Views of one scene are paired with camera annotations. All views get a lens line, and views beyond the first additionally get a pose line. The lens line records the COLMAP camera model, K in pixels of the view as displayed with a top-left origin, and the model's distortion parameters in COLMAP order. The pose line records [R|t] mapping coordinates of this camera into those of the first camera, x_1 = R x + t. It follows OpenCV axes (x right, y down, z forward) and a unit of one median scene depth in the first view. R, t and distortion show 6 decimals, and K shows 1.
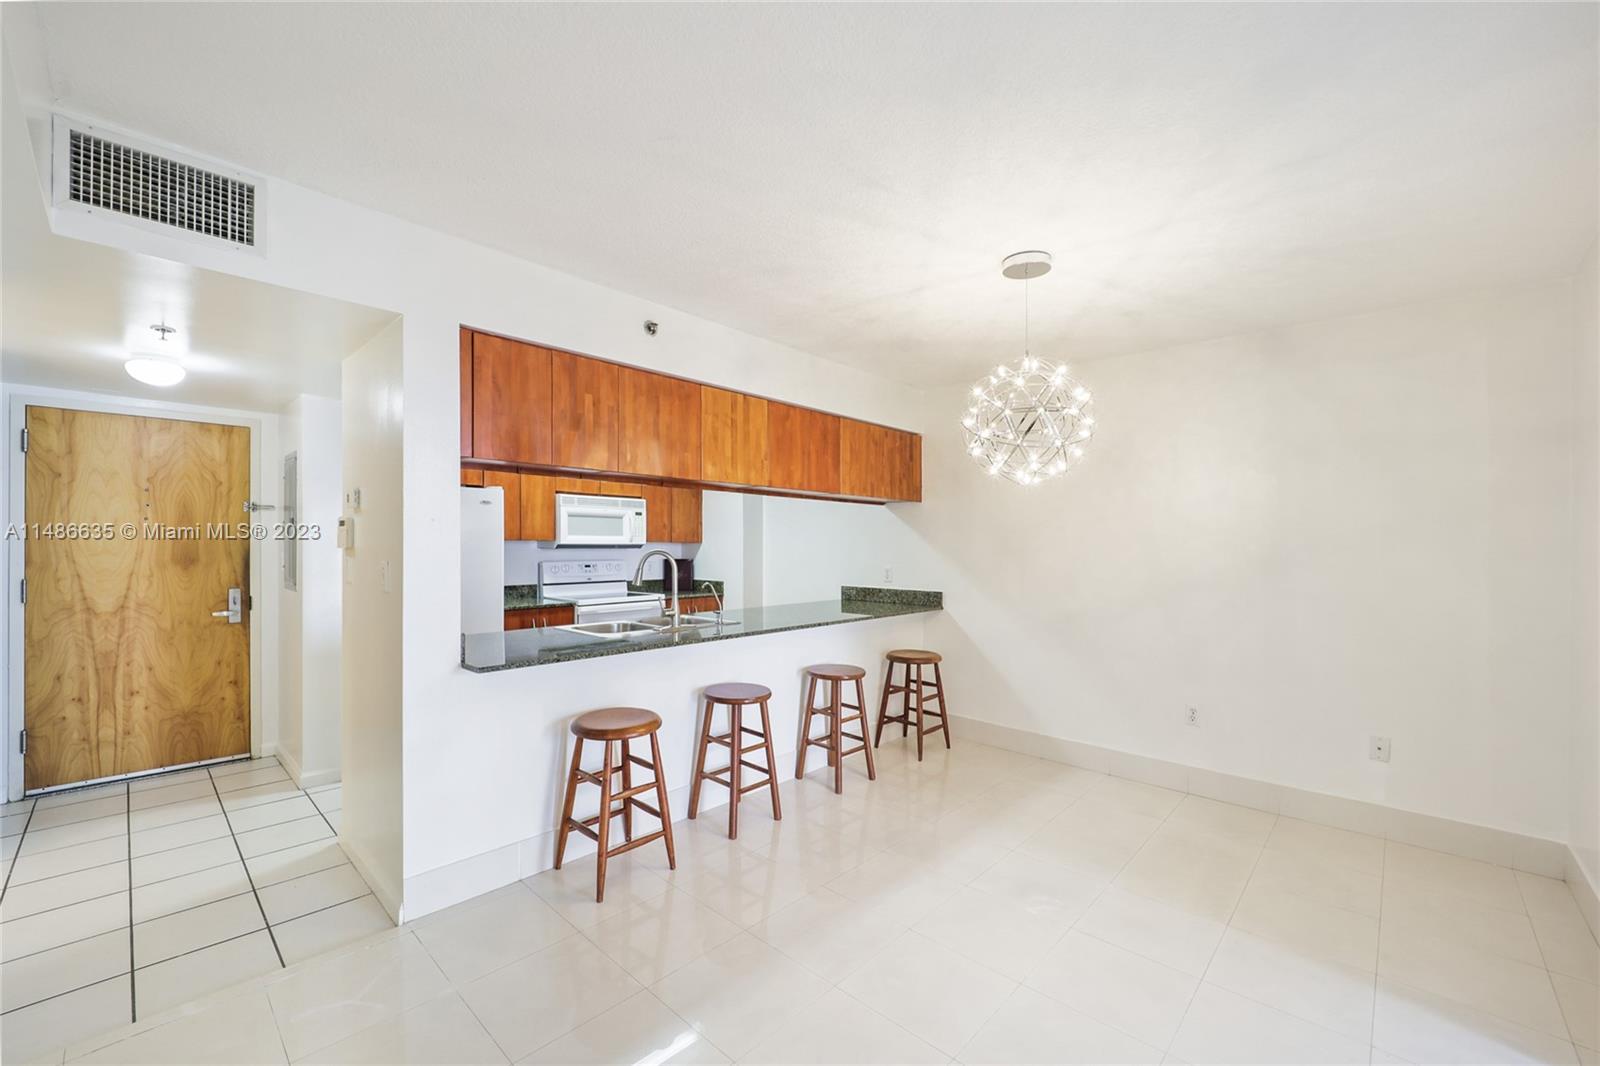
lens RADIAL K [[659.2, 0, 805.0], [0, 659.2, 545.3], [0, 0, 1]] dist [-0.008670, -0.000411]
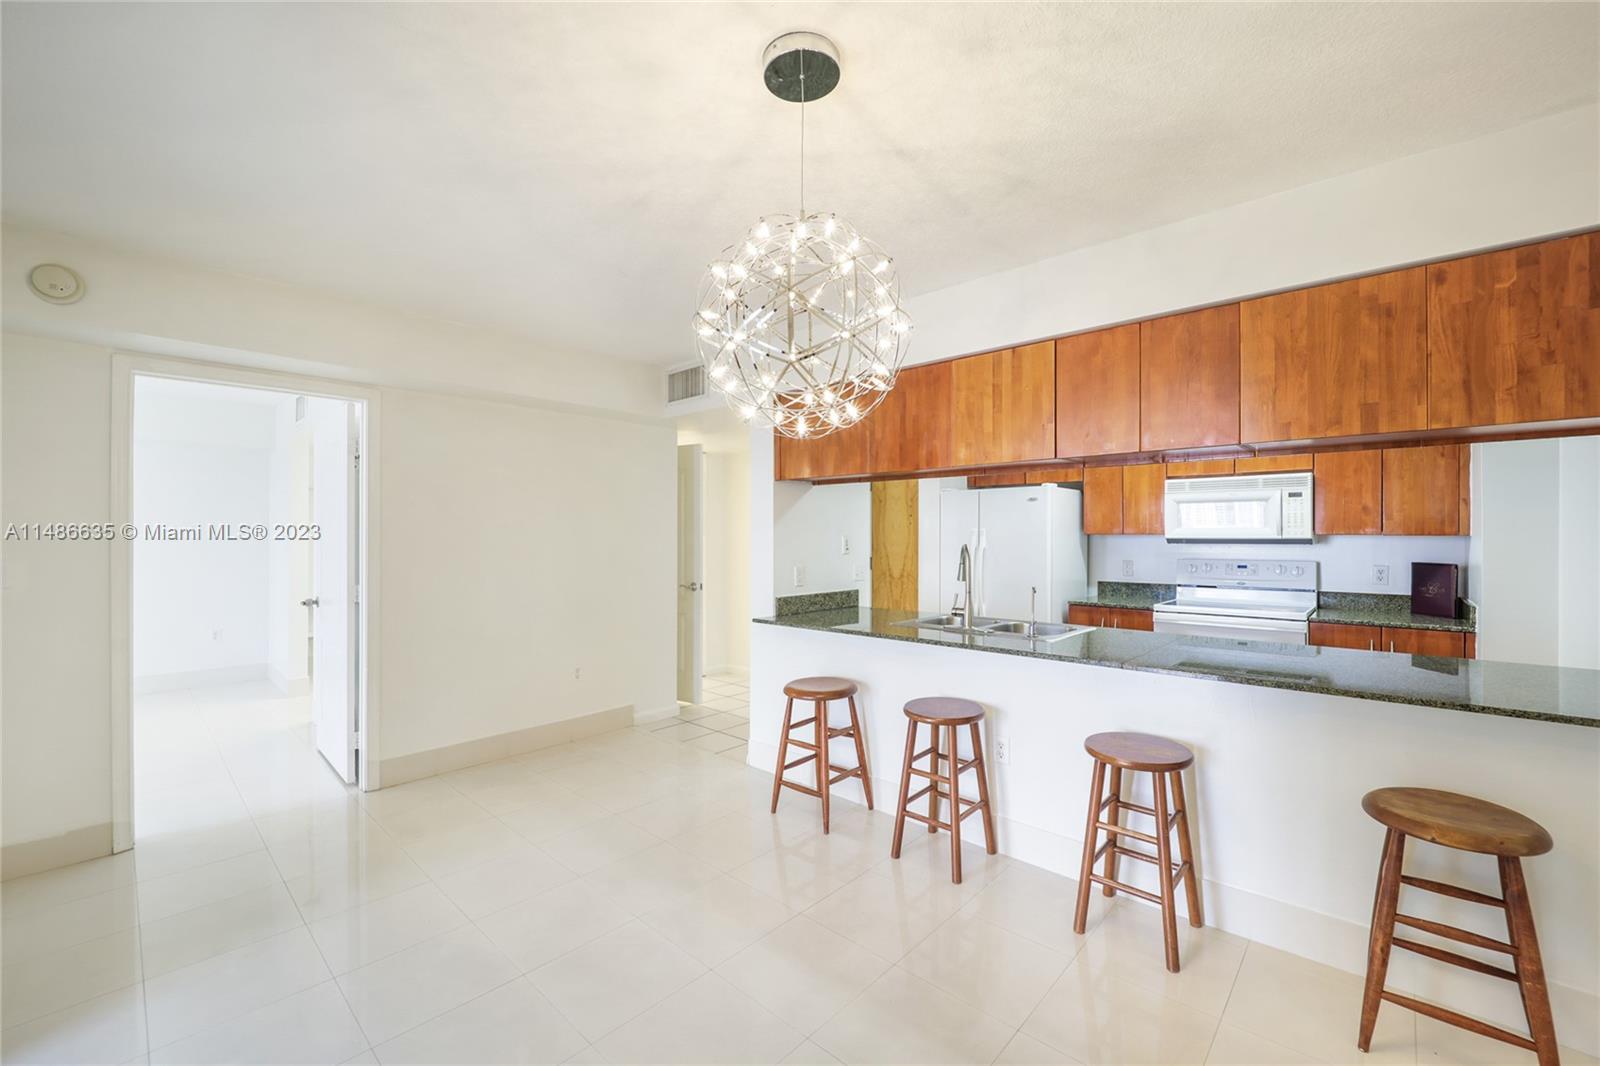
lens RADIAL K [[652.1, 0, 800.0], [0, 652.1, 542.6], [0, 0, 1]] dist [-0.013210, -0.000278]
pose [[-0.017267, 0.004145, -0.999842, 0.560741], [-0.000893, 0.999991, 0.004161, 0.000553], [0.999851, 0.000964, -0.017263, 0.617292]]
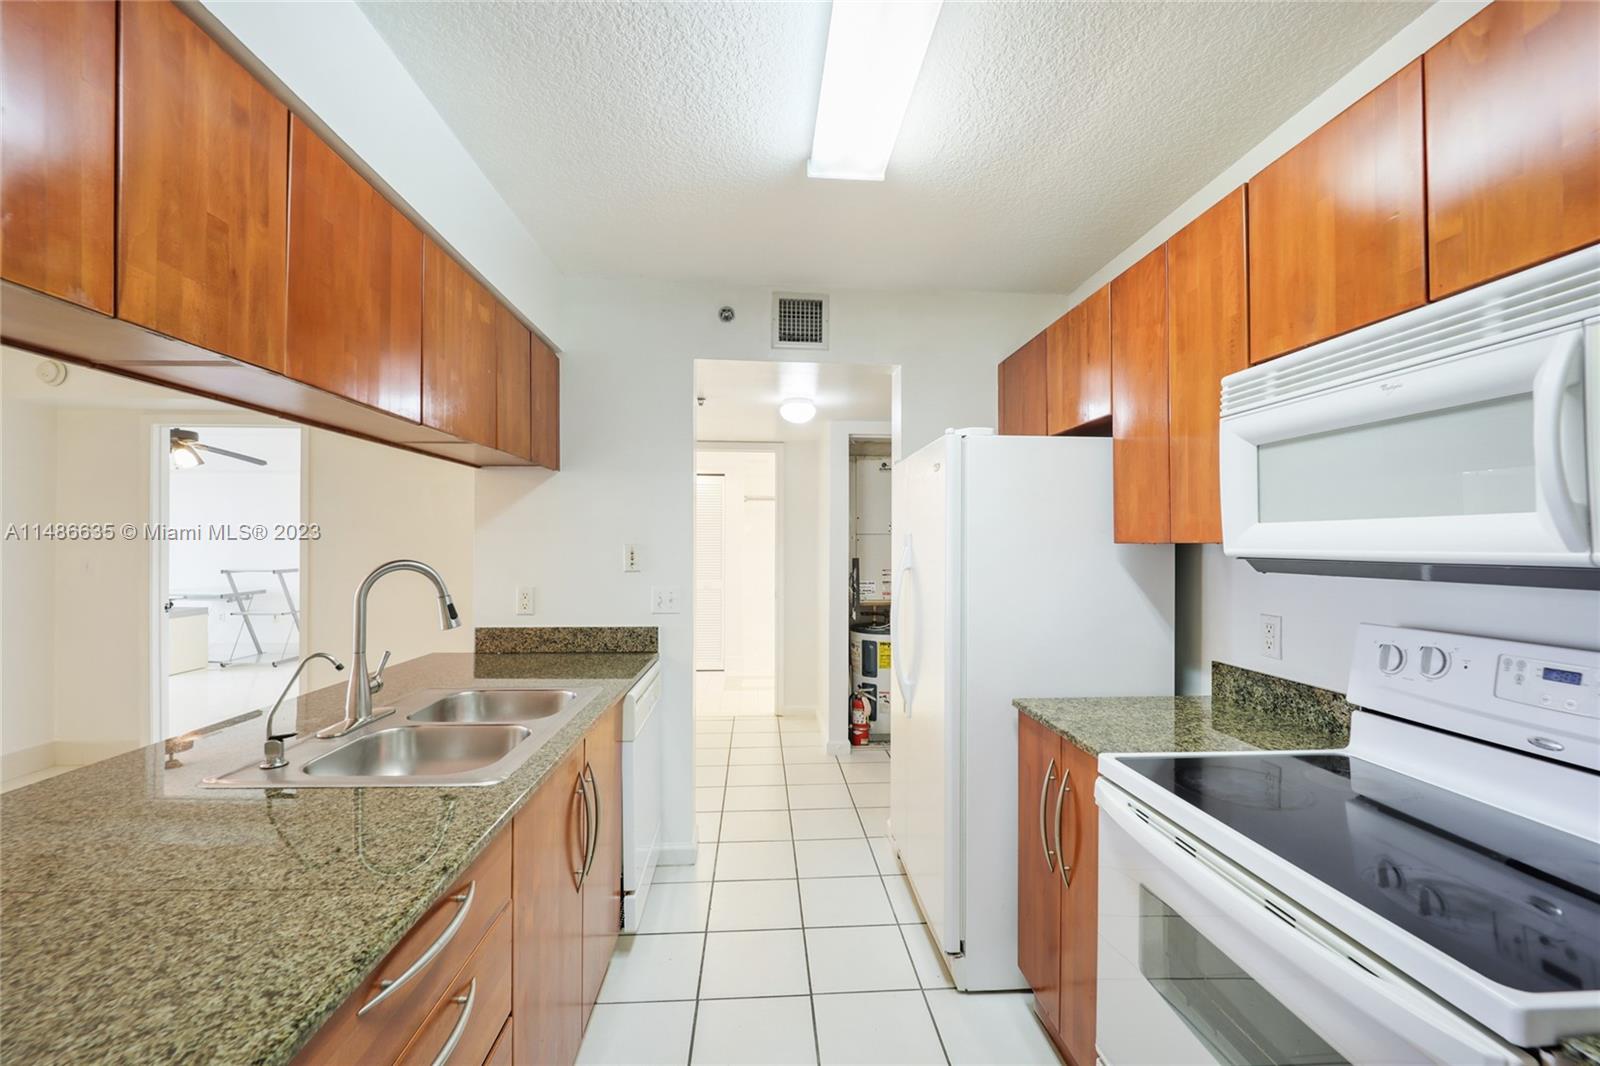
lens RADIAL K [[652.1, 0, 800.0], [0, 652.1, 542.6], [0, 0, 1]] dist [-0.013210, -0.000278]
pose [[-0.670041, -0.005116, -0.742307, -0.062356], [-0.012384, 0.999914, 0.004286, -0.008565], [0.742221, 0.012064, -0.670046, 1.209779]]
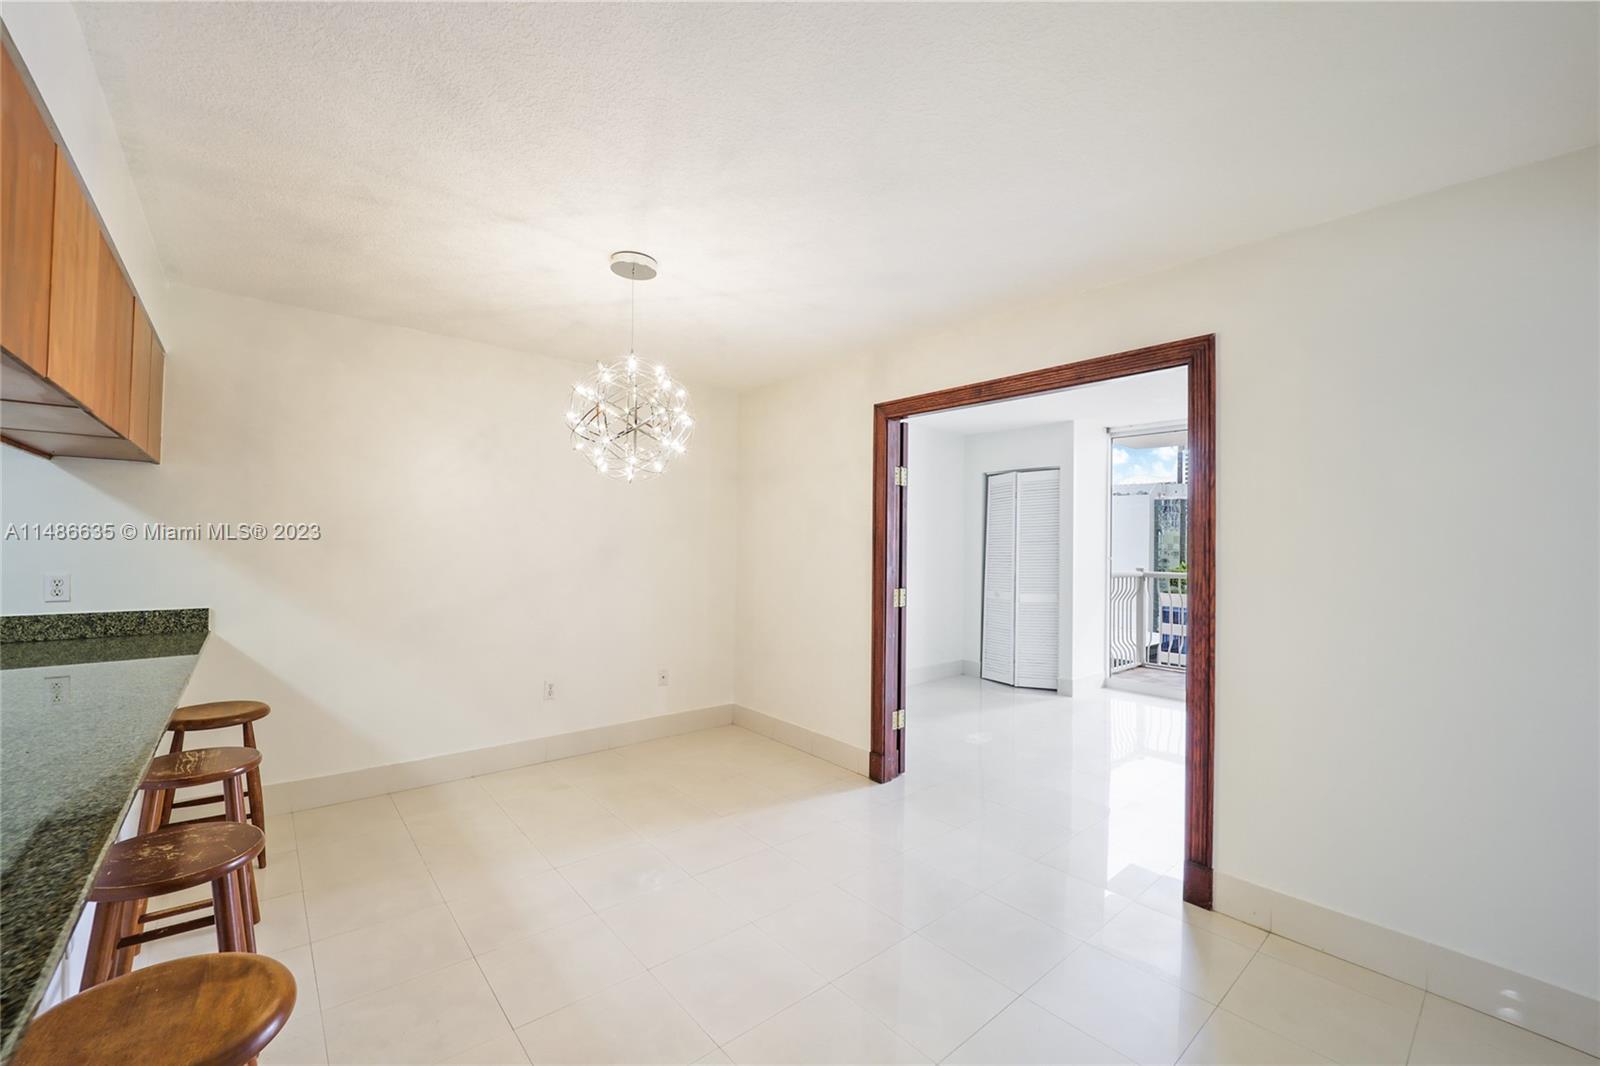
lens RADIAL K [[652.1, 0, 800.0], [0, 652.1, 542.6], [0, 0, 1]] dist [-0.013210, -0.000278]
pose [[0.102193, -0.000763, 0.994764, -0.388086], [-0.007982, 0.999967, 0.001587, 0.000718], [-0.994733, -0.008102, 0.102184, 0.382838]]
